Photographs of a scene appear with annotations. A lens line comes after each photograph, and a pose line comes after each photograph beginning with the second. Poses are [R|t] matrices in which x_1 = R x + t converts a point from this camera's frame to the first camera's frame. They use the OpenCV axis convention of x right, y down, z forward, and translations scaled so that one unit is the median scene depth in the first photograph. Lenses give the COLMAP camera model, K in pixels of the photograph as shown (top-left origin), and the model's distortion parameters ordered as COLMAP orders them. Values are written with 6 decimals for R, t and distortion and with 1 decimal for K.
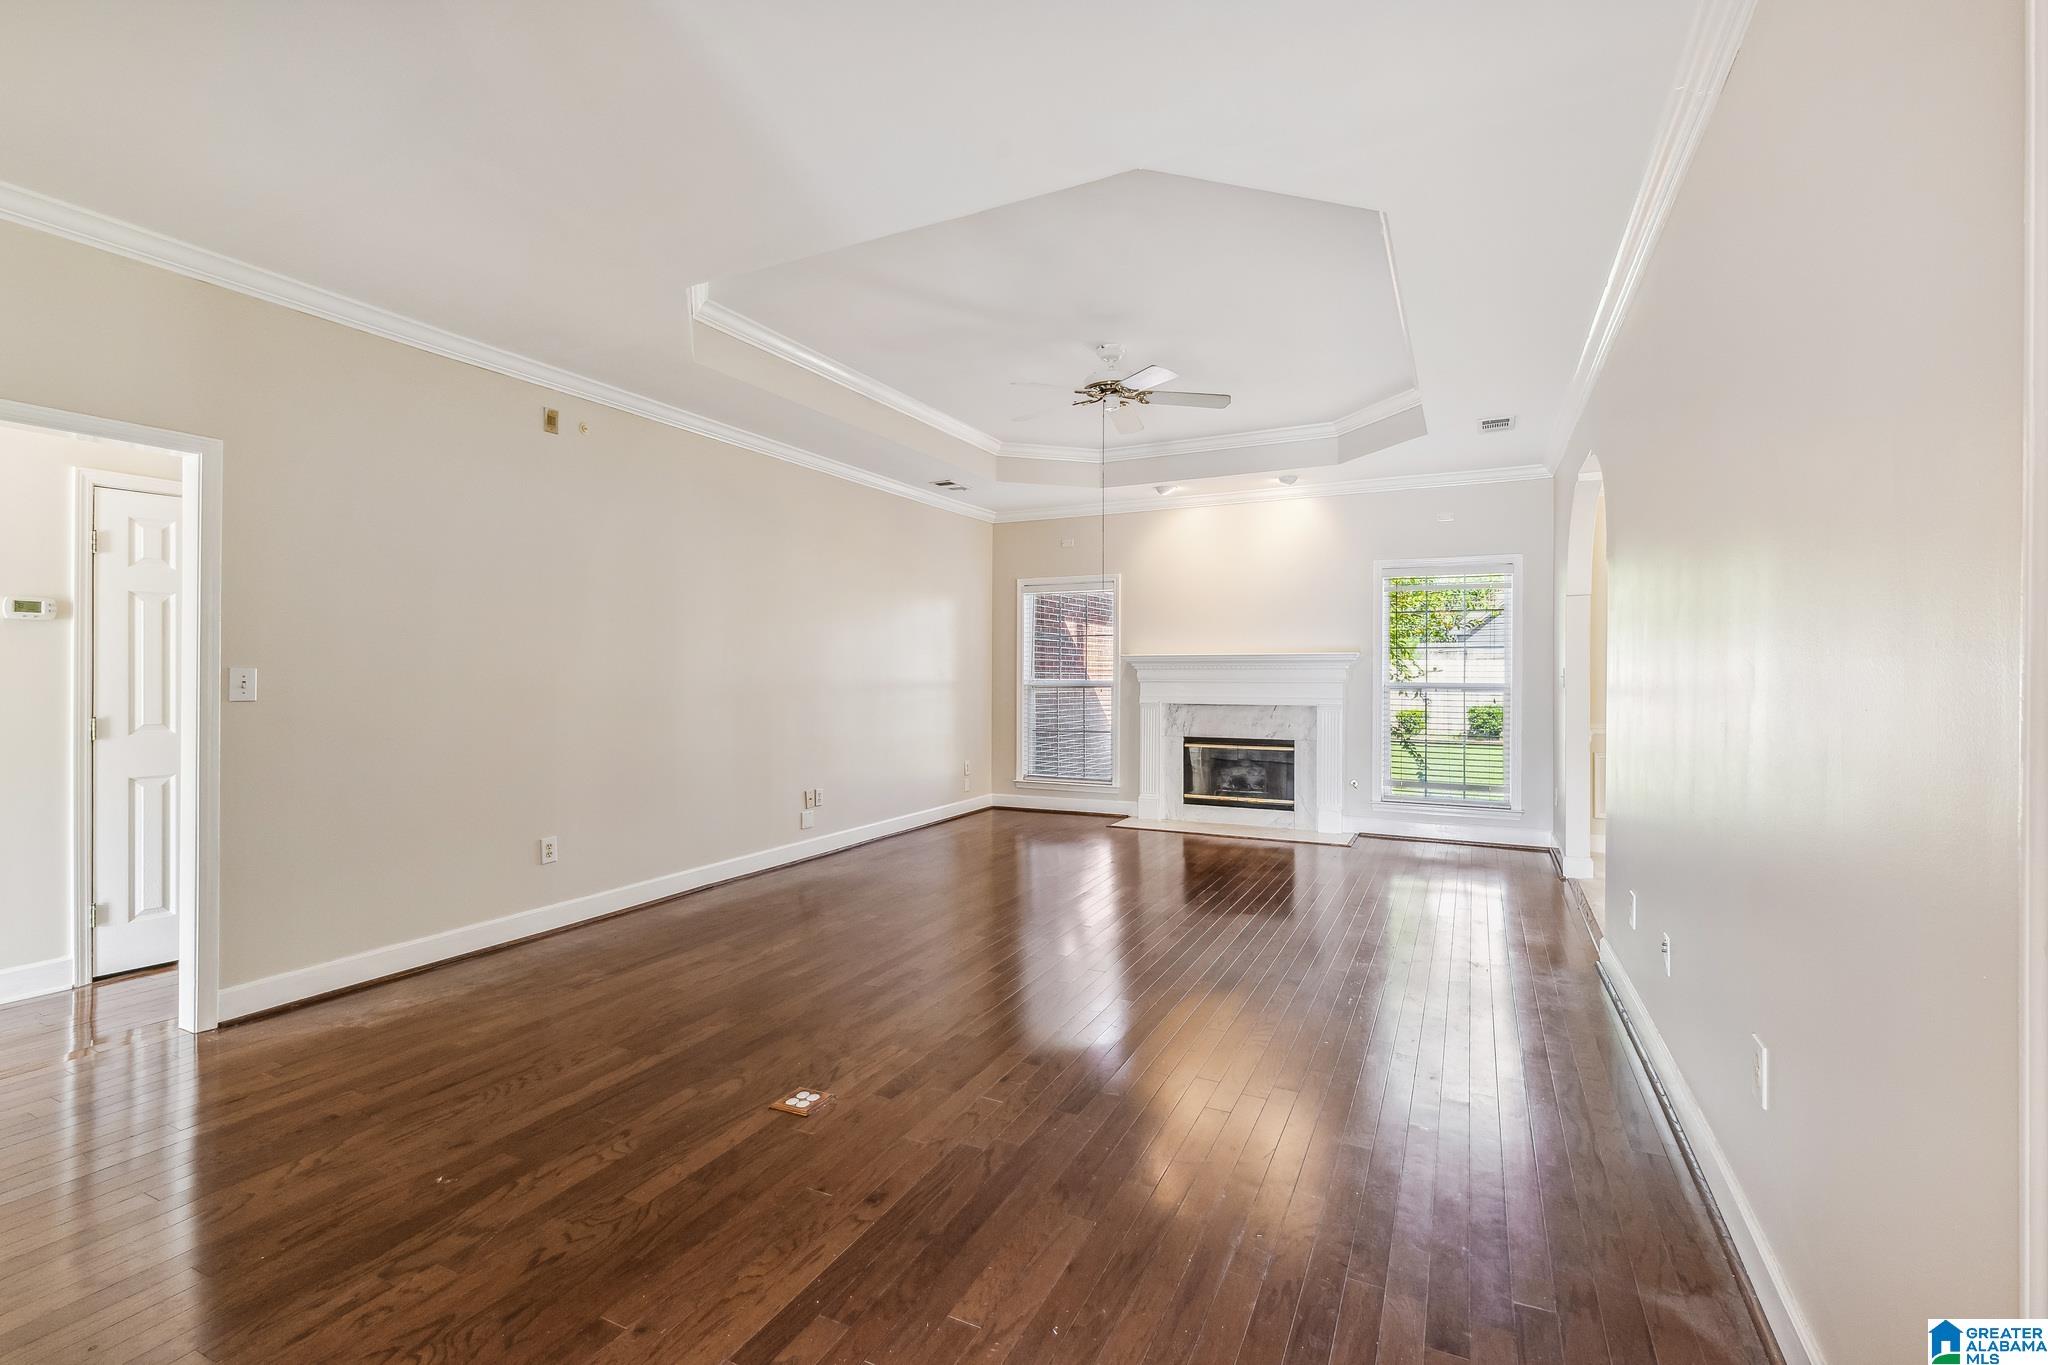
lens RADIAL K [[896.3, 0, 1009.6], [0, 896.3, 673.6], [0, 0, 1]] dist [0.002048, -0.000588]
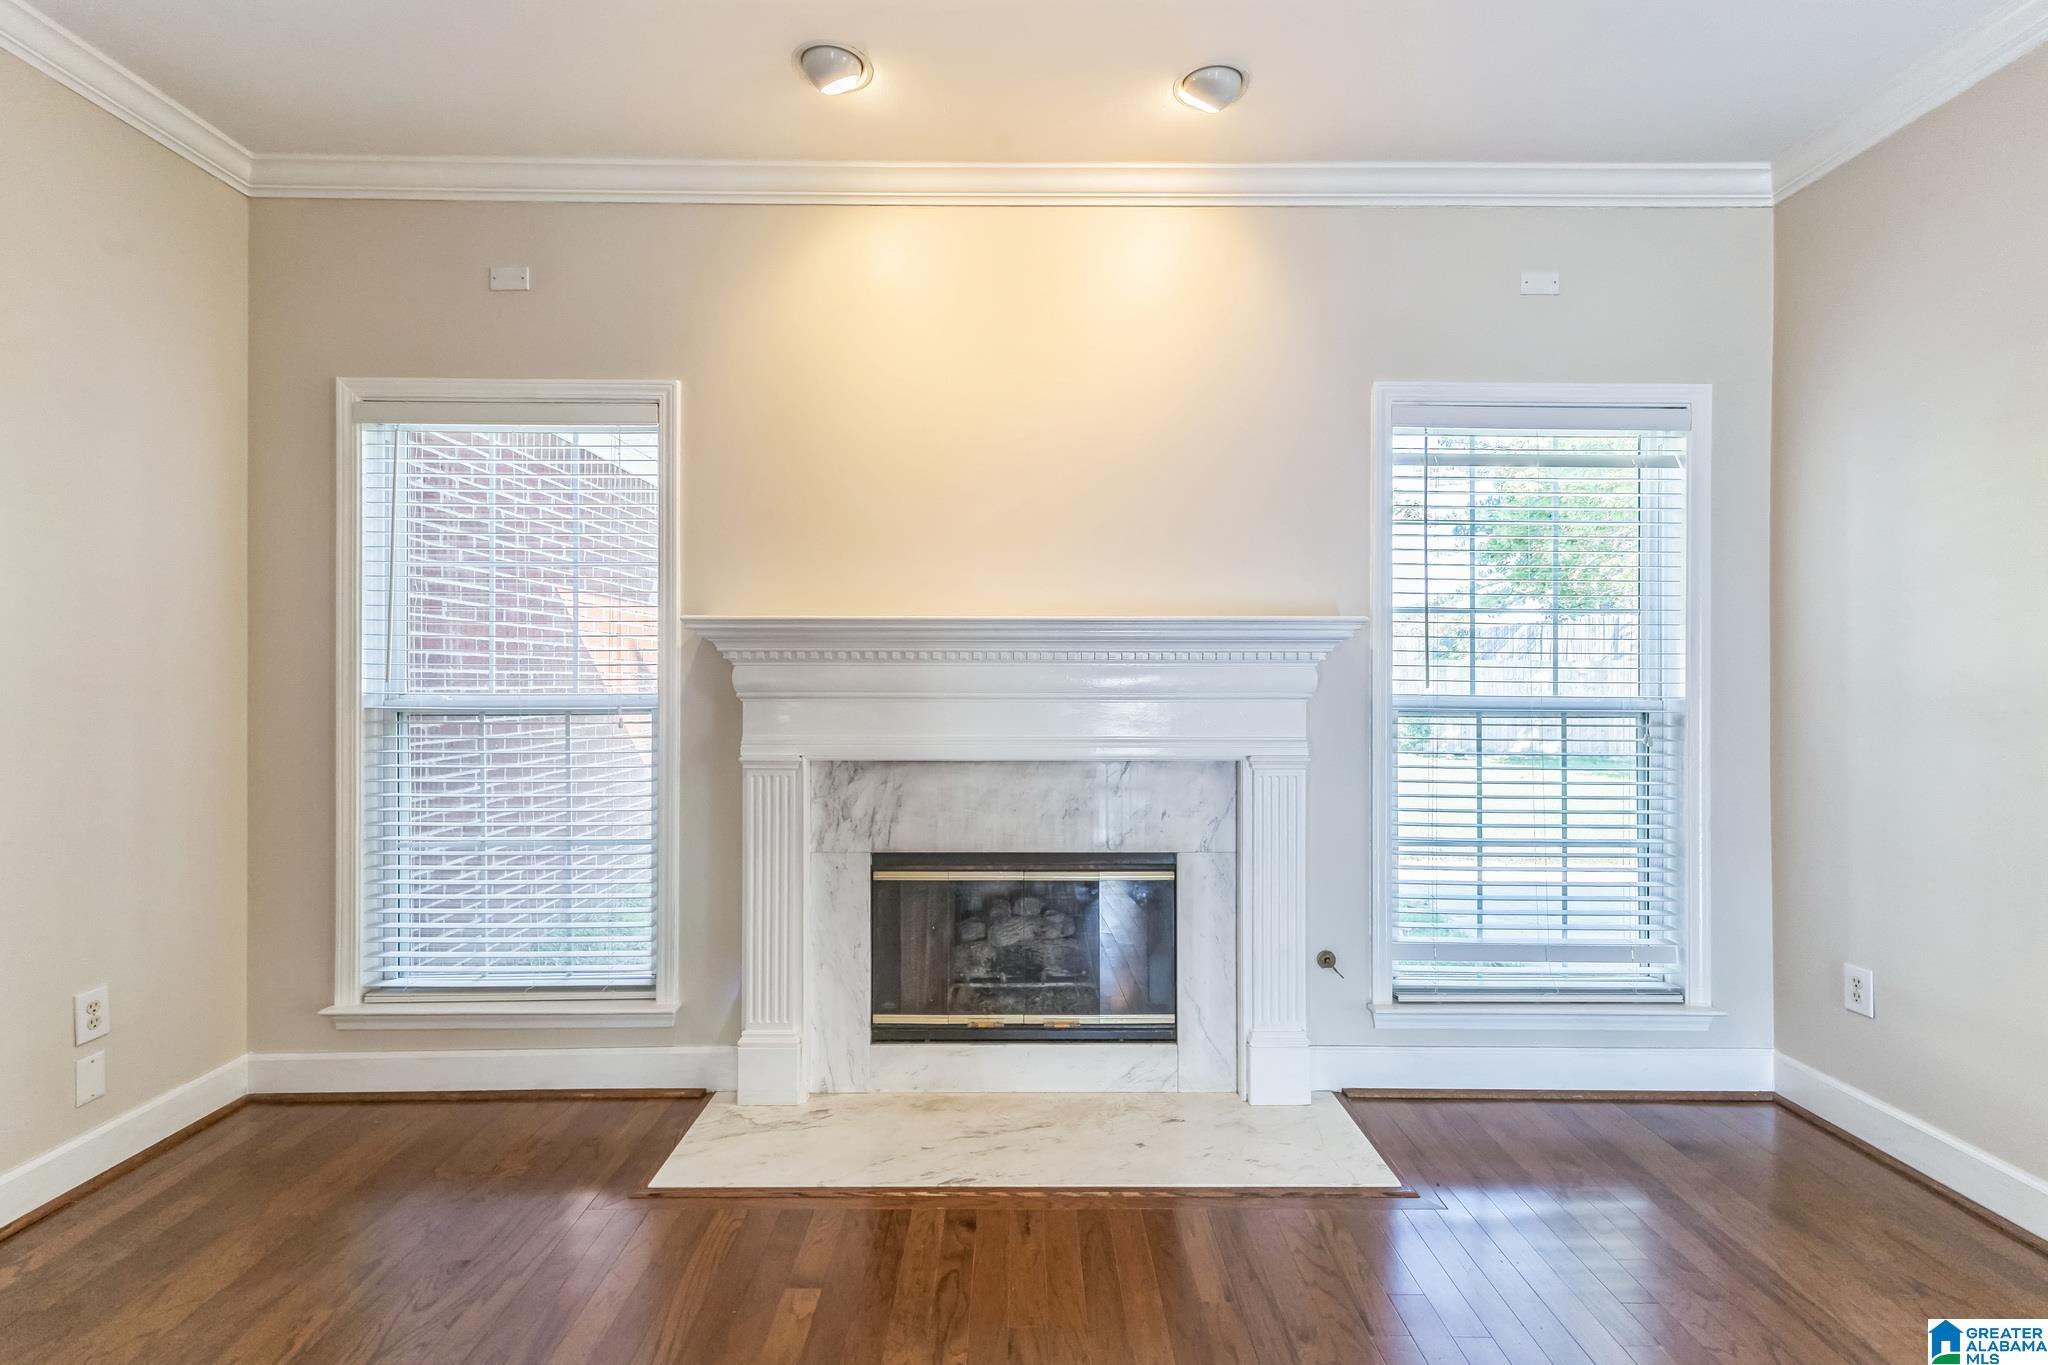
lens RADIAL K [[896.3, 0, 1024.3], [0, 896.3, 682.1], [0, 0, 1]] dist [0.002048, -0.000588]
pose [[0.884091, -0.001234, 0.467314, 0.083066], [0.000921, 0.999999, 0.000898, 0.003125], [-0.467314, -0.000364, 0.884091, 0.665074]]
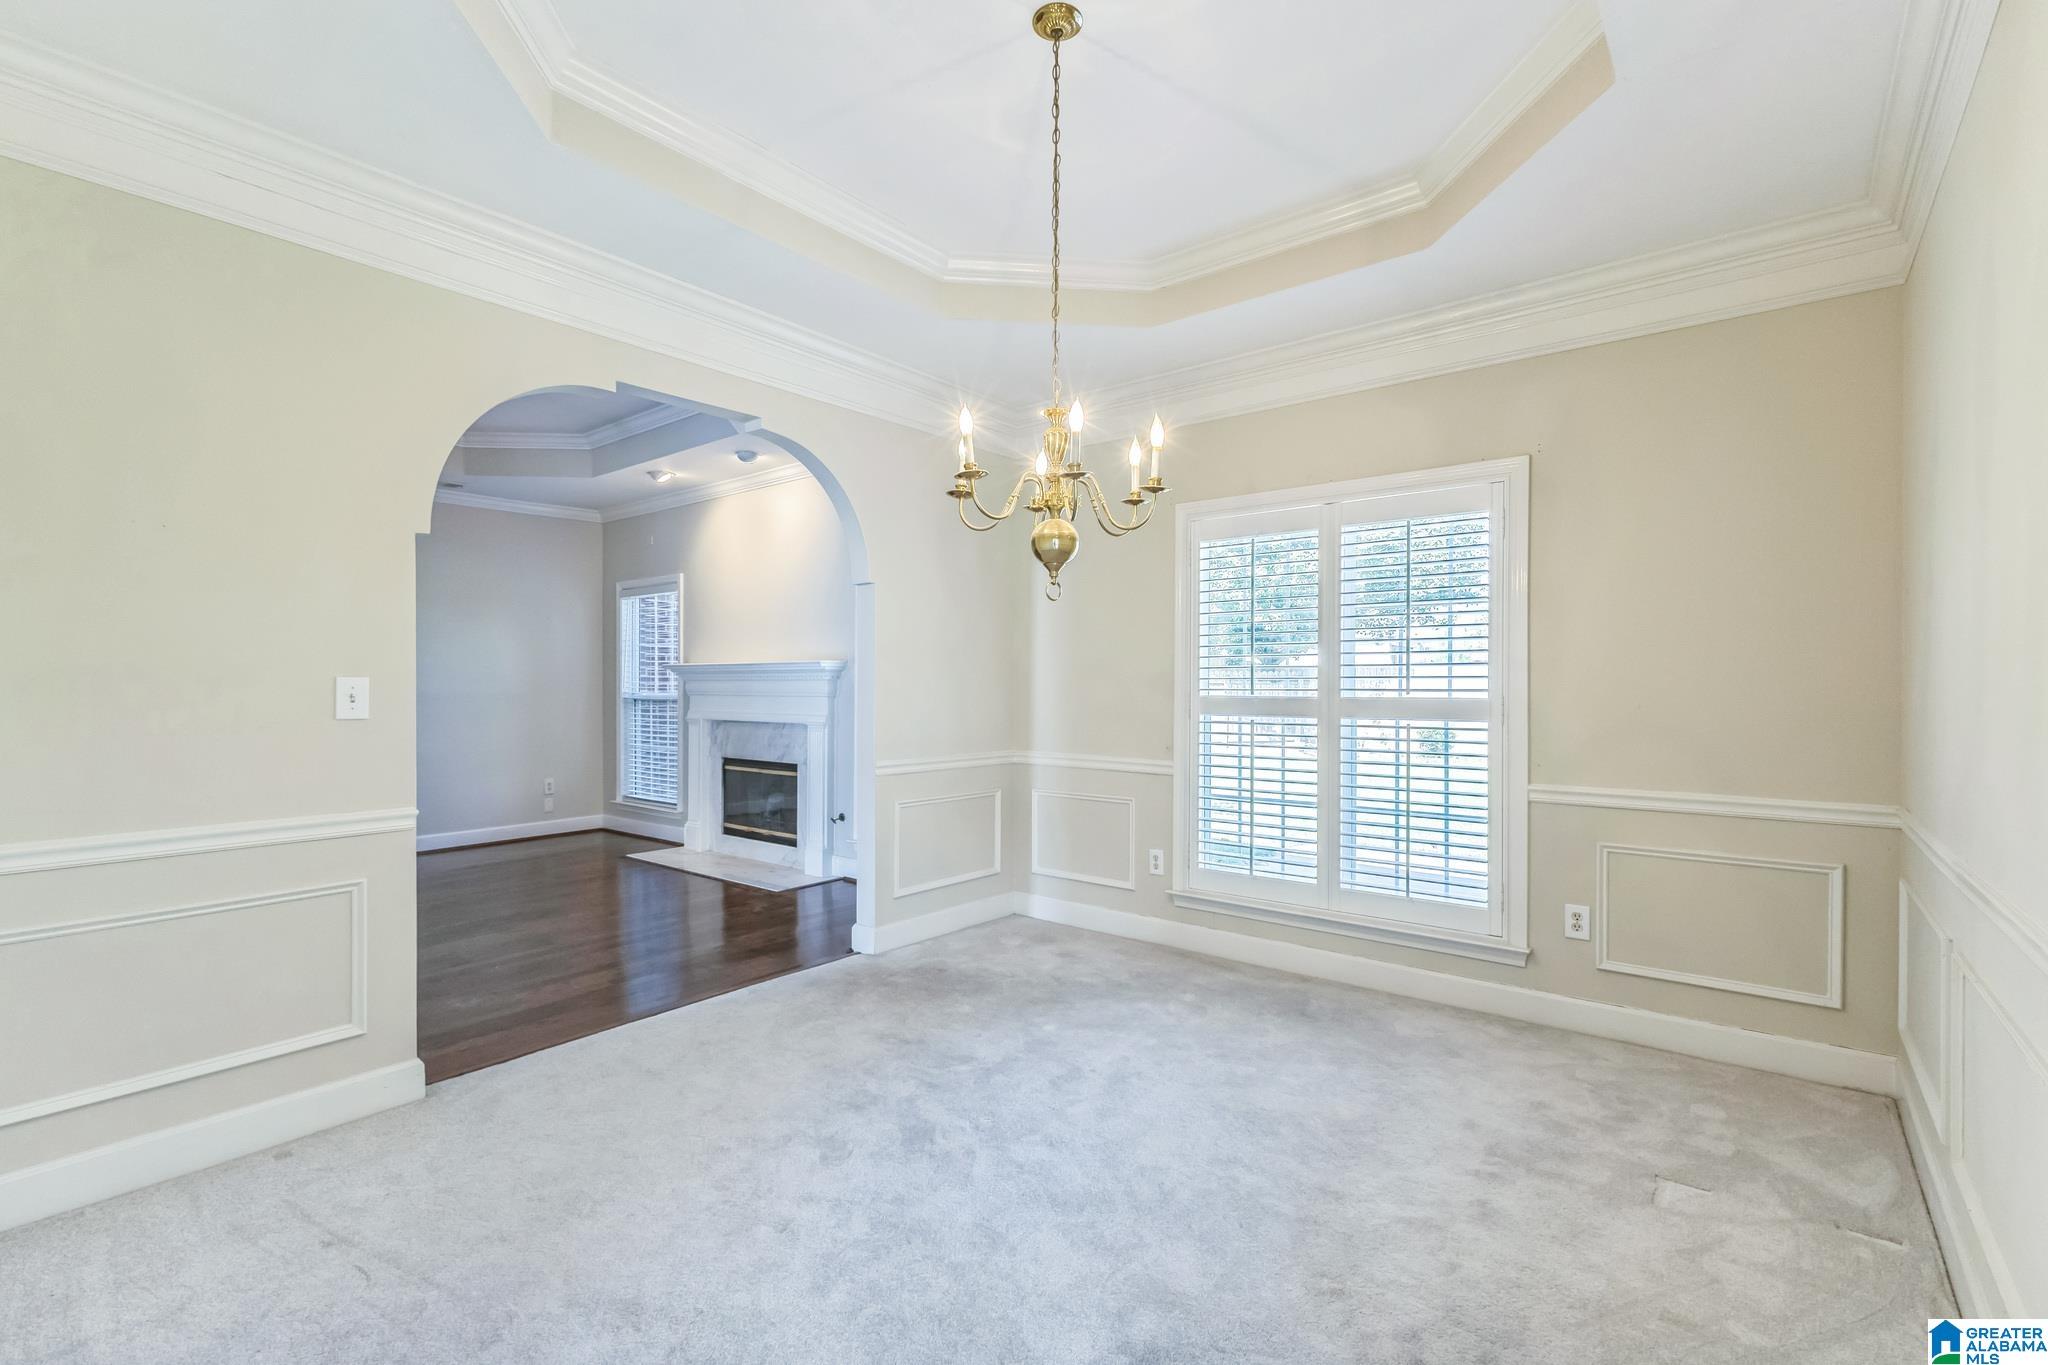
lens RADIAL K [[896.3, 0, 1015.5], [0, 896.3, 692.3], [0, 0, 1]] dist [0.002048, -0.000588]
pose [[0.979528, 0.003294, -0.201279, 0.654789], [-0.002709, 0.999991, 0.003179, 0.003422], [0.201288, -0.002569, 0.979529, 0.200582]]
